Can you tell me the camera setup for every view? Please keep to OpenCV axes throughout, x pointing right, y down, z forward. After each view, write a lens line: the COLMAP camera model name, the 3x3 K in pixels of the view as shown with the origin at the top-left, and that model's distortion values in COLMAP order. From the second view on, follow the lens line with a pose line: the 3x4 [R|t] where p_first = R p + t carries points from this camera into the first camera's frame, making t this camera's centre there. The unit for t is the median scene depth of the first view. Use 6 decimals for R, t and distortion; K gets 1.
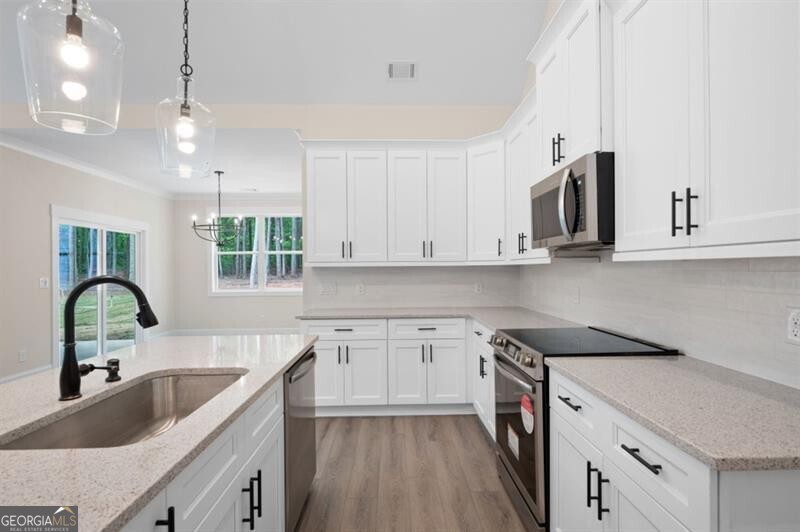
lens RADIAL K [[397.7, 0, 400.0], [0, 397.7, 266.0], [0, 0, 1]] dist [0.000426, -0.000027]
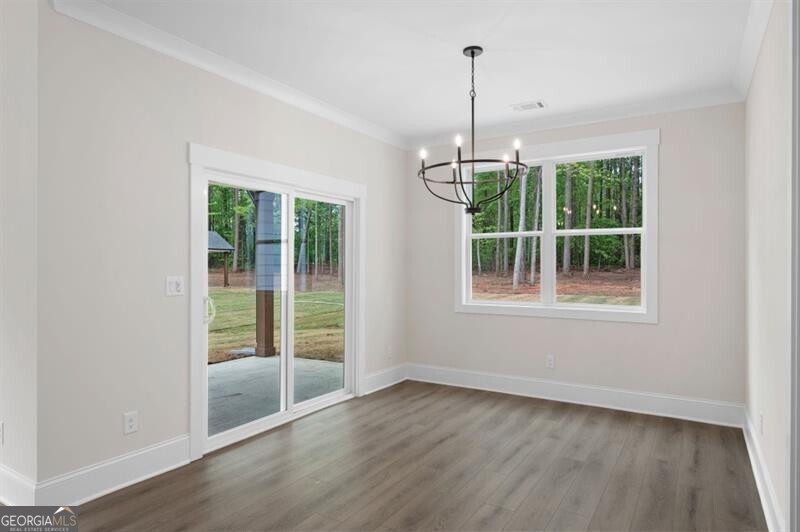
lens RADIAL K [[461.3, 0, 400.0], [0, 461.3, 266.0], [0, 0, 1]] dist [-0.002692, -0.000088]
pose [[0.828581, 0.008699, -0.559801, -0.193507], [-0.003859, 0.999944, 0.009826, 0.005076], [0.559856, -0.005981, 0.828569, 0.440159]]
